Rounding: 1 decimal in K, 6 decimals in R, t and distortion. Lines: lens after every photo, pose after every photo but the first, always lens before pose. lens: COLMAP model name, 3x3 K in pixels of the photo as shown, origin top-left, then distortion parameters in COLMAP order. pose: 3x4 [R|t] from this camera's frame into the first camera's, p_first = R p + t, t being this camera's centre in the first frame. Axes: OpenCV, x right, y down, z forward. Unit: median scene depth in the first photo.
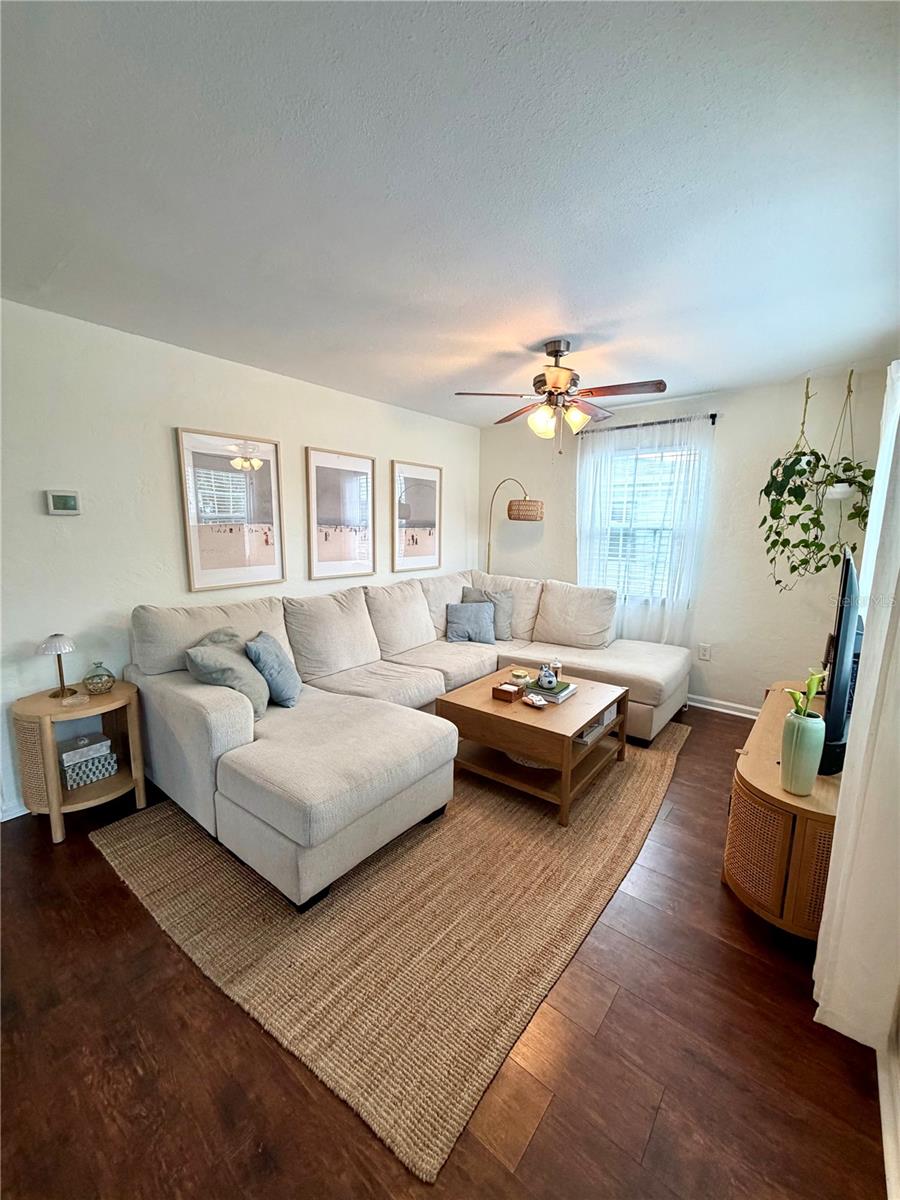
lens RADIAL K [[476.1, 0, 450.0], [0, 476.1, 600.0], [0, 0, 1]] dist [0.001102, 0.000322]
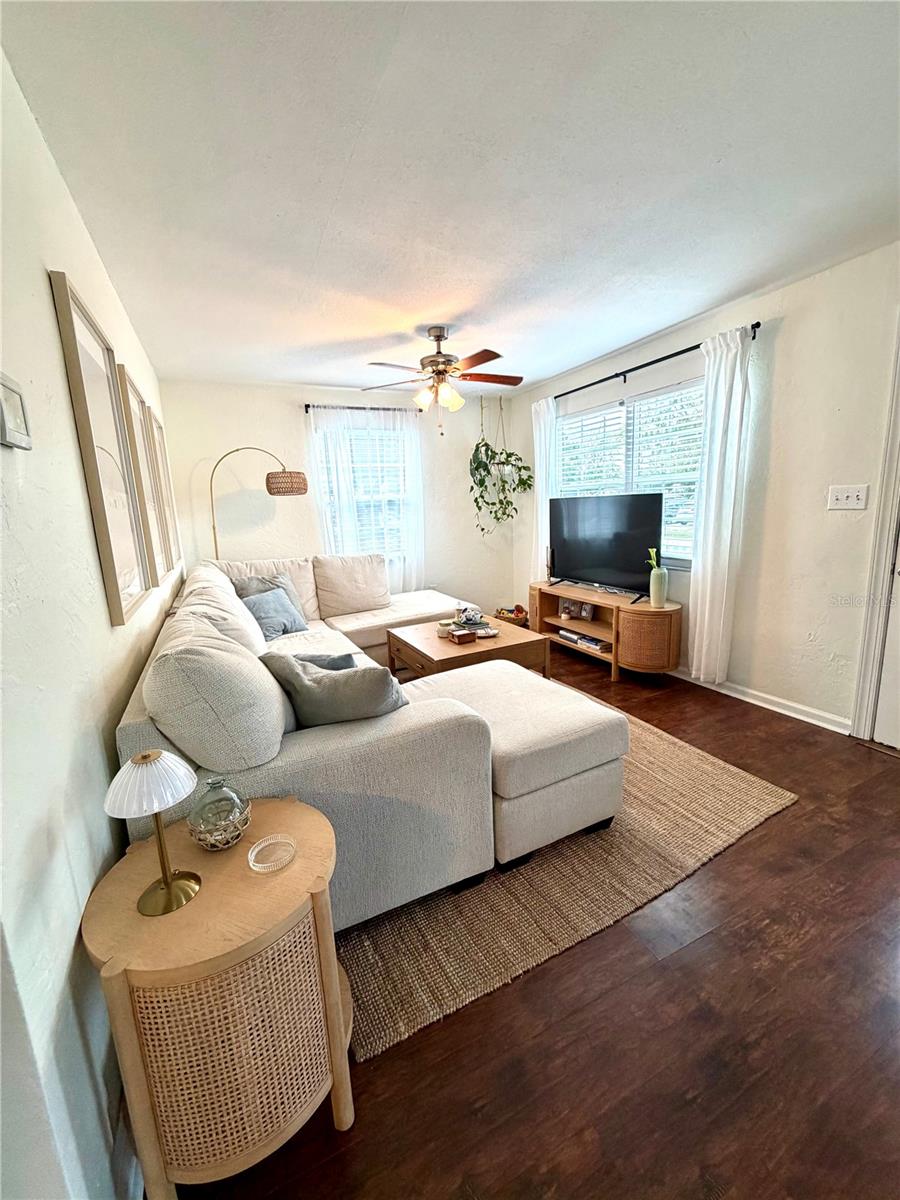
lens RADIAL K [[476.1, 0, 450.0], [0, 476.1, 600.0], [0, 0, 1]] dist [0.001102, 0.000322]
pose [[0.434292, -0.205690, 0.876973, -0.911615], [0.192102, 0.972331, 0.132923, -0.049366], [-0.880049, 0.110741, 0.461790, 0.515408]]
